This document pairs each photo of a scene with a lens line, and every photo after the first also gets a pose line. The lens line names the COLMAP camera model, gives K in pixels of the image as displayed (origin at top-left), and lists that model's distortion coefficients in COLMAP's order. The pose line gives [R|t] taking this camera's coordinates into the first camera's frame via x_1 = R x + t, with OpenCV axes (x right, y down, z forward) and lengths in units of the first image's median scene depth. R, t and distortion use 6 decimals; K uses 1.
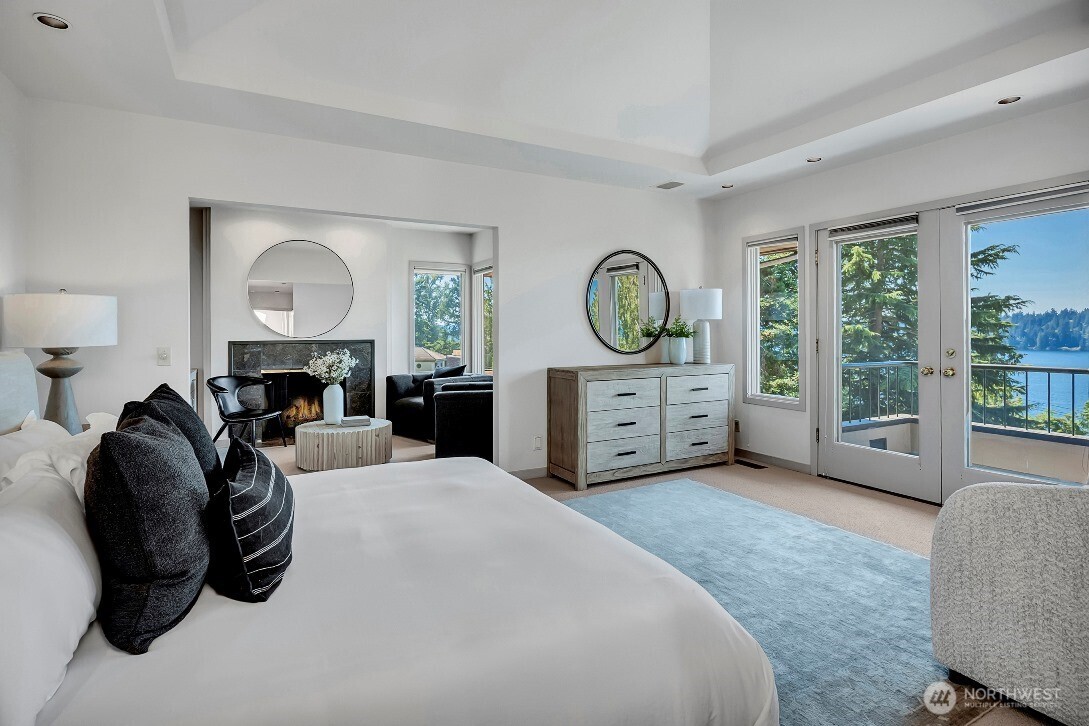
lens RADIAL K [[562.5, 0, 543.5], [0, 562.5, 327.6], [0, 0, 1]] dist [-0.001816, -0.000262]
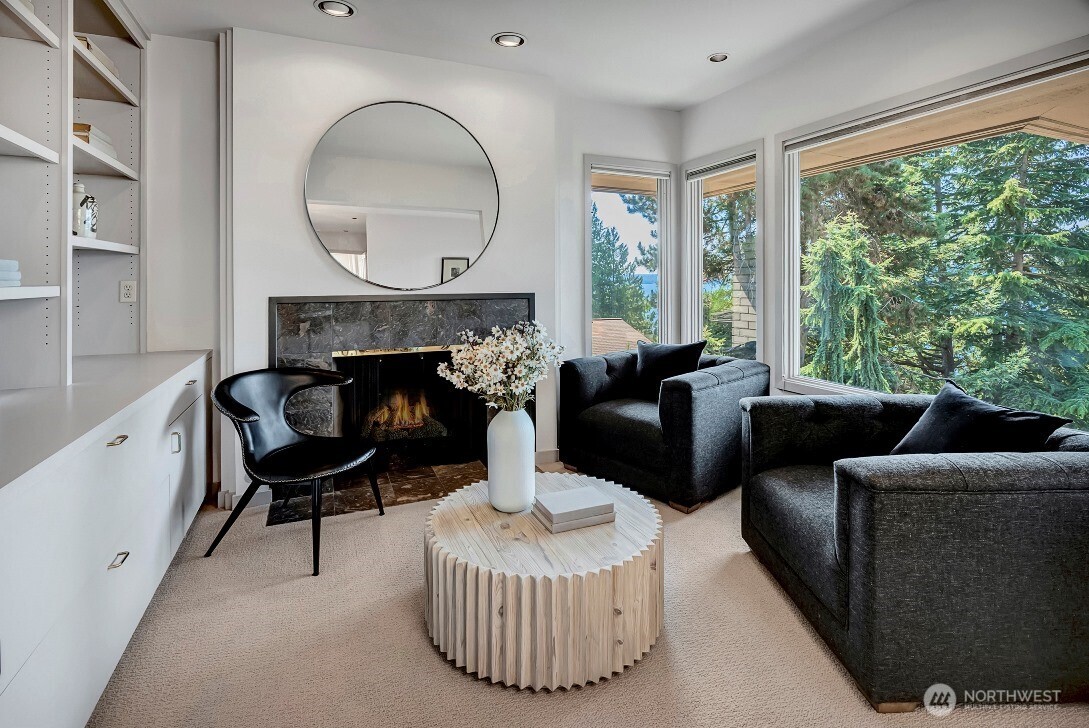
lens RADIAL K [[503.1, 0, 546.0], [0, 503.1, 276.7], [0, 0, 1]] dist [0.000531, -0.000003]
pose [[0.998712, 0.001680, -0.050714, -0.284722], [-0.001483, 0.999991, 0.003928, 0.004236], [0.050720, -0.003847, 0.998706, 0.552891]]
